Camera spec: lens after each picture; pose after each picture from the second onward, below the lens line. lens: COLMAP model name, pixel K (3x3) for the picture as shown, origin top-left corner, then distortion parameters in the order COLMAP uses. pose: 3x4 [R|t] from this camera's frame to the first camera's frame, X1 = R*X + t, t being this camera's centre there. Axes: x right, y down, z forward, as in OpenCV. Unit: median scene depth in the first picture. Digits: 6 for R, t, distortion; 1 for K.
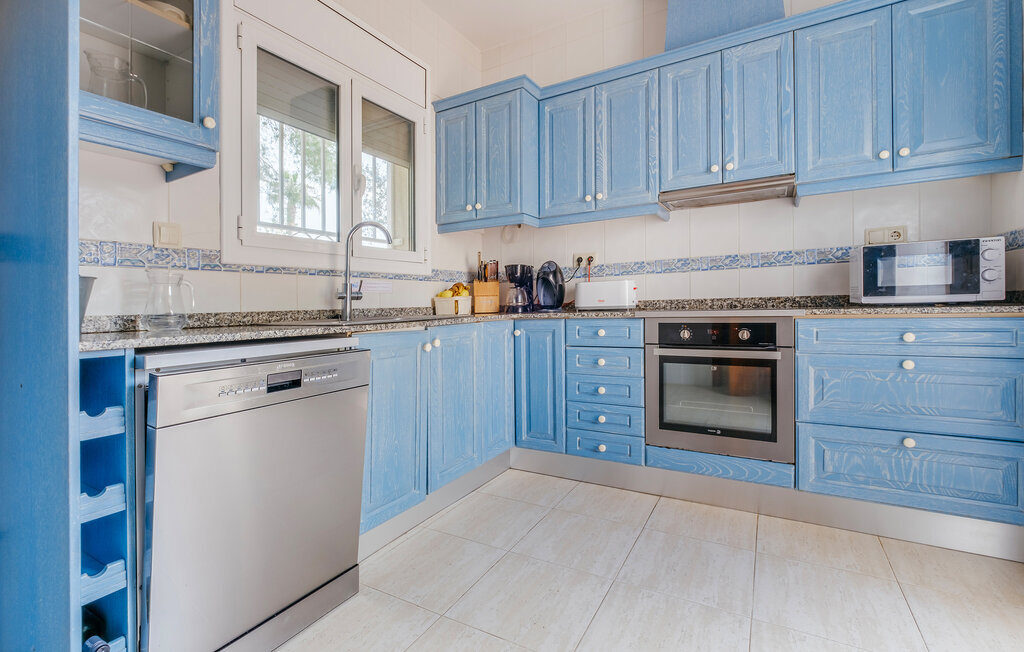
lens RADIAL K [[466.9, 0, 512.4], [0, 466.9, 292.9], [0, 0, 1]] dist [-0.001555, -0.000012]
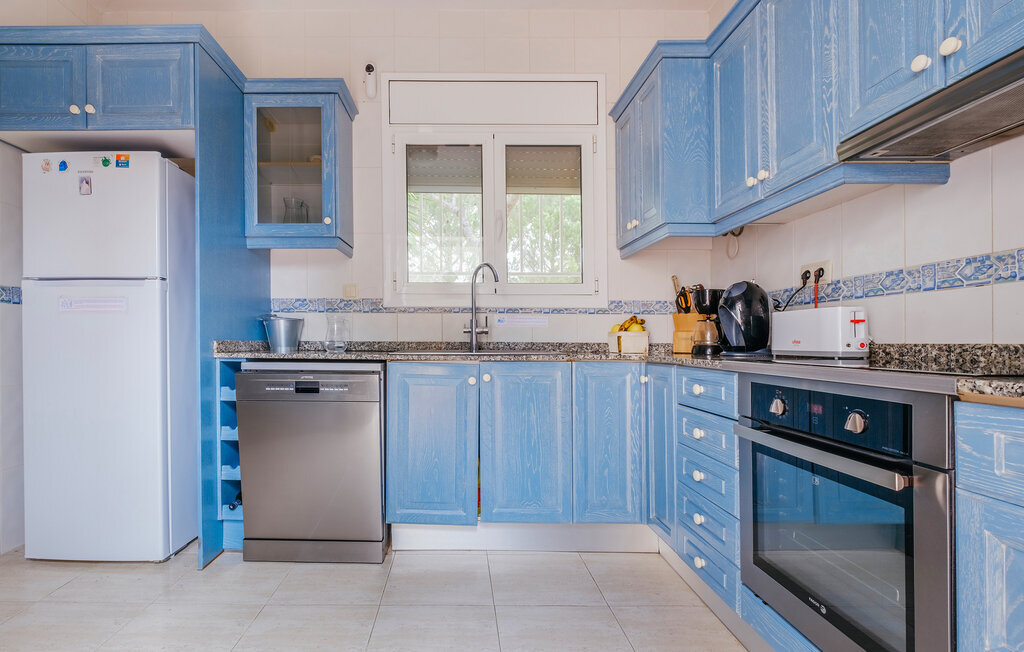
lens RADIAL K [[531.6, 0, 512.0], [0, 531.6, 326.0], [0, 0, 1]] dist [-0.003520, -0.000614]
pose [[0.481197, 0.004049, -0.876603, 0.746293], [0.002520, 0.999979, 0.006002, -0.010714], [0.876609, -0.005097, 0.481176, 0.414544]]
